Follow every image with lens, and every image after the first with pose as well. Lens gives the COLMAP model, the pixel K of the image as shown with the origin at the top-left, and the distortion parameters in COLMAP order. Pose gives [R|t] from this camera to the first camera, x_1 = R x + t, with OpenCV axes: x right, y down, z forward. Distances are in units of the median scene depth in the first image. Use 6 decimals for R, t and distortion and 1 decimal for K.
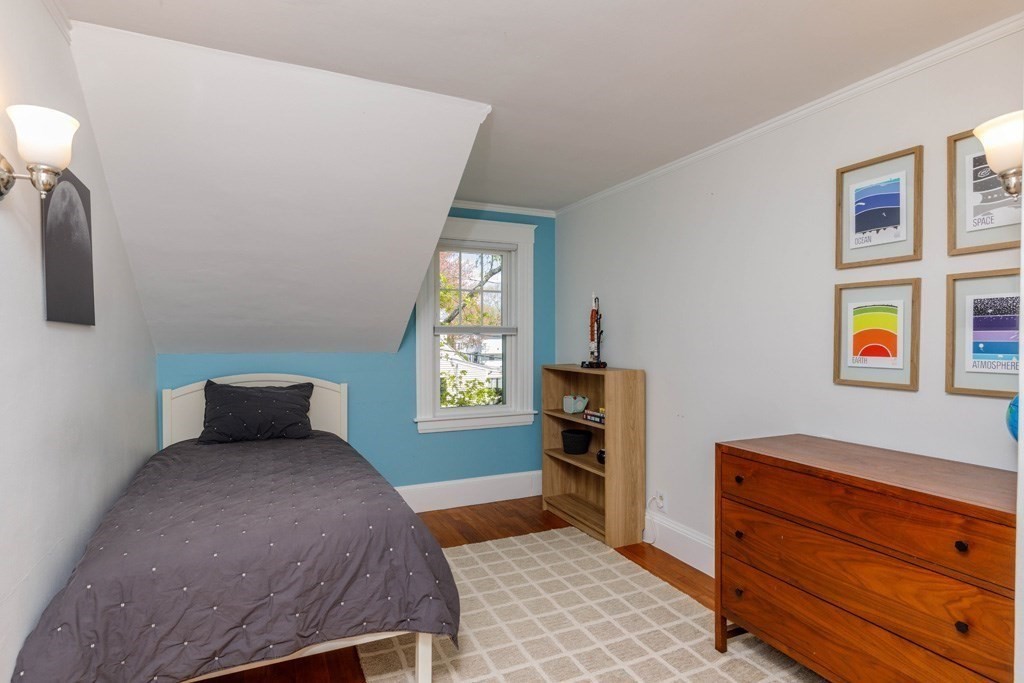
lens RADIAL K [[522.3, 0, 520.0], [0, 522.3, 343.6], [0, 0, 1]] dist [-0.007438, -0.002156]
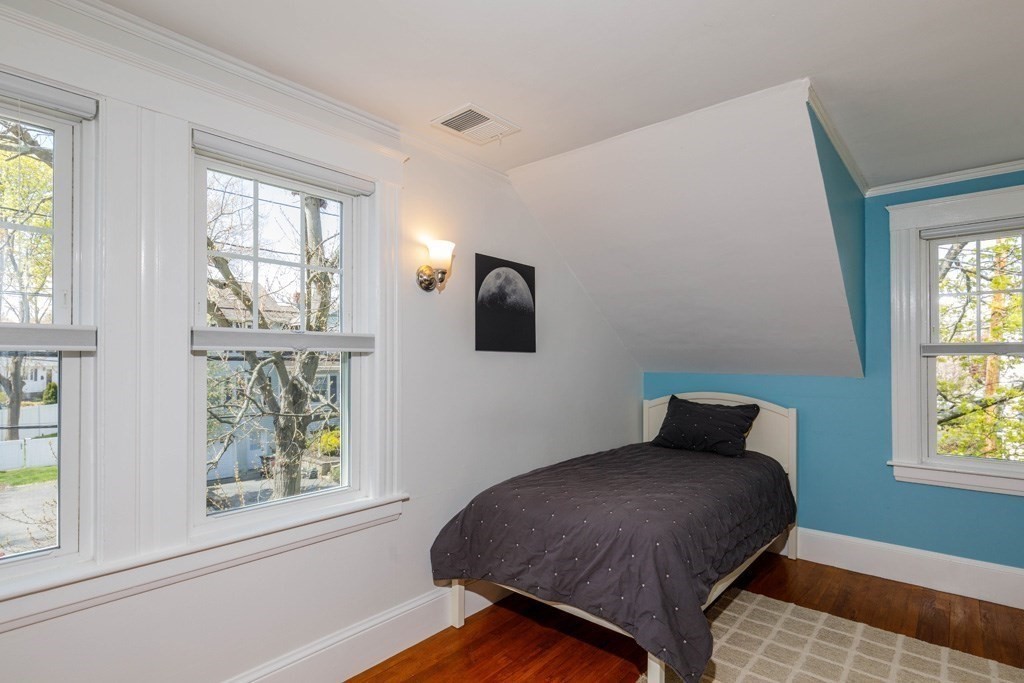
lens RADIAL K [[522.3, 0, 522.2], [0, 522.3, 348.1], [0, 0, 1]] dist [-0.007438, -0.002156]
pose [[0.410275, -0.019773, -0.911747, 0.388324], [-0.010116, 0.999605, -0.026230, -0.003214], [0.911906, 0.019985, 0.409913, 0.200998]]
